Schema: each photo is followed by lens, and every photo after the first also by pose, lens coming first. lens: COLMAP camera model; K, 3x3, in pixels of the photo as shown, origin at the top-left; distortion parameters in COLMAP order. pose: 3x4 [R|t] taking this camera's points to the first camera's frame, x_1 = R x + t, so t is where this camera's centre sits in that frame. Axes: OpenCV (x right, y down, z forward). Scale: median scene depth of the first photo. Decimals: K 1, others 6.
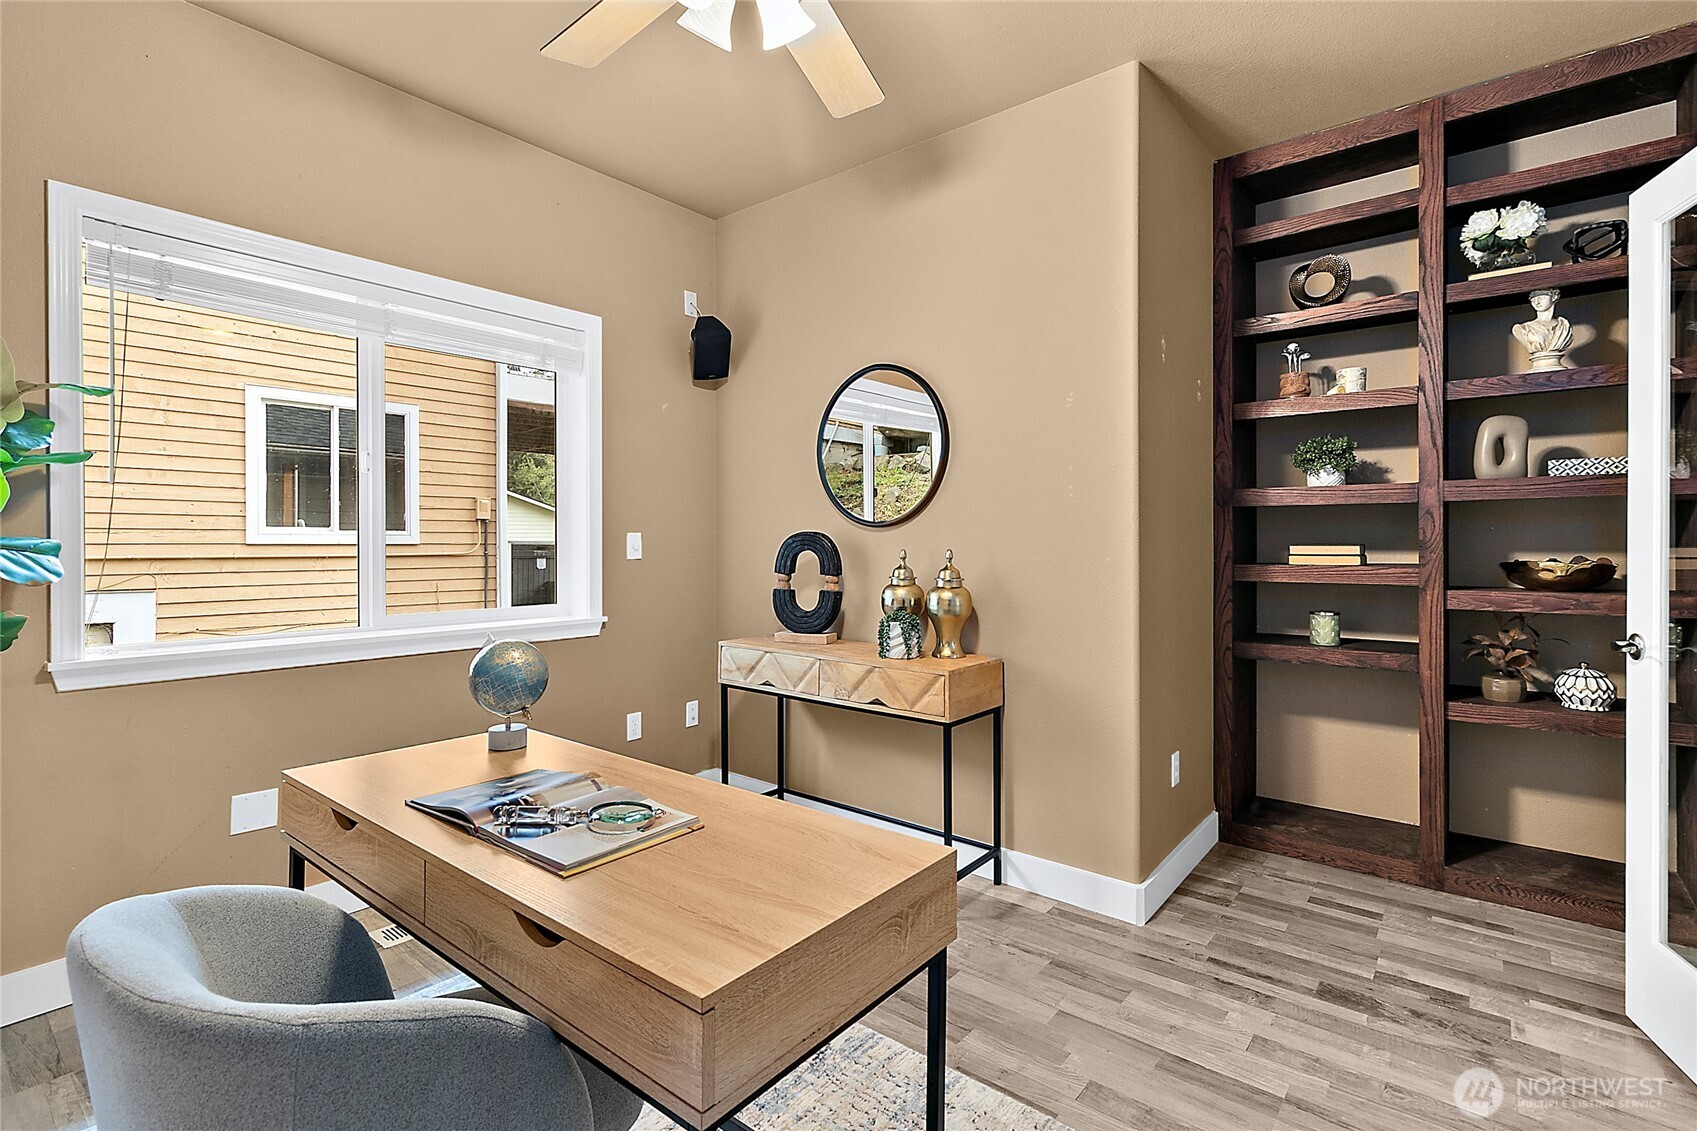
lens RADIAL K [[784.9, 0, 850.1], [0, 784.9, 553.2], [0, 0, 1]] dist [0.004773, -0.000018]
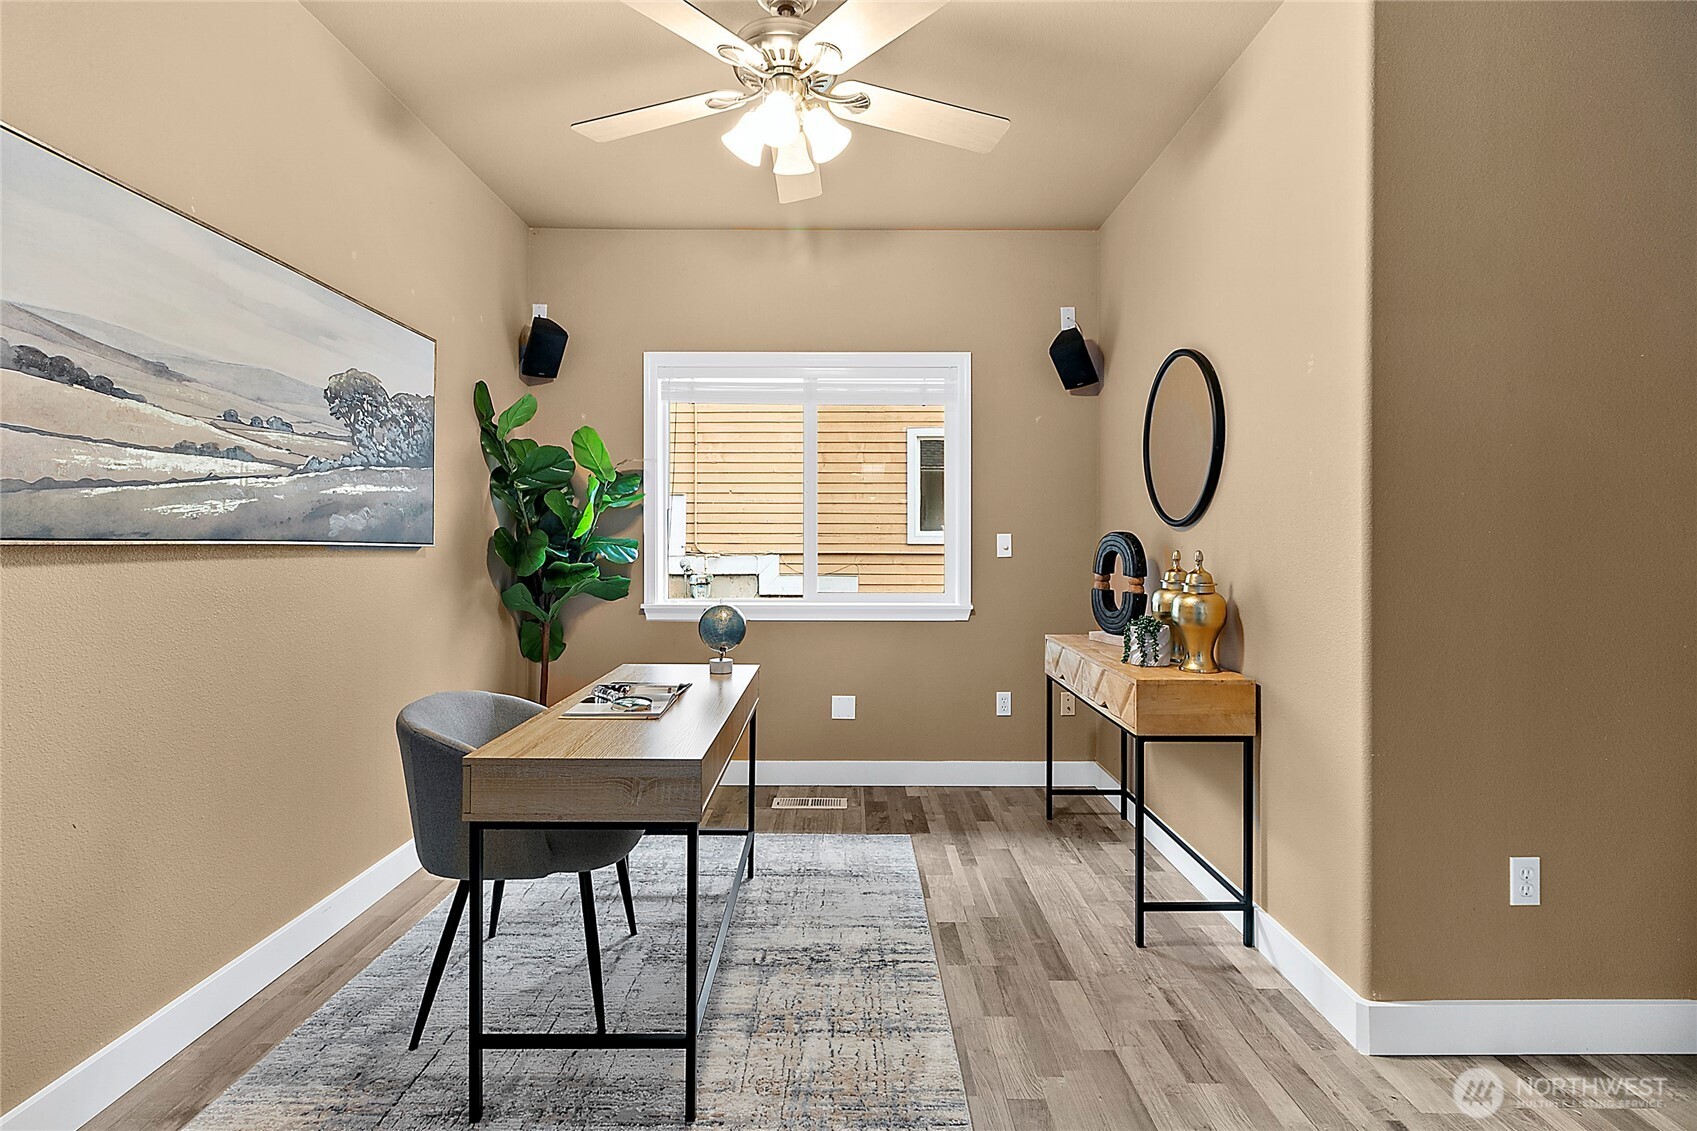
lens RADIAL K [[784.9, 0, 850.1], [0, 784.9, 553.2], [0, 0, 1]] dist [0.004773, -0.000018]
pose [[0.635681, 0.011668, -0.771864, 0.538696], [-0.012951, 0.999906, 0.004450, -0.000592], [0.771843, 0.007167, 0.635772, 0.119951]]
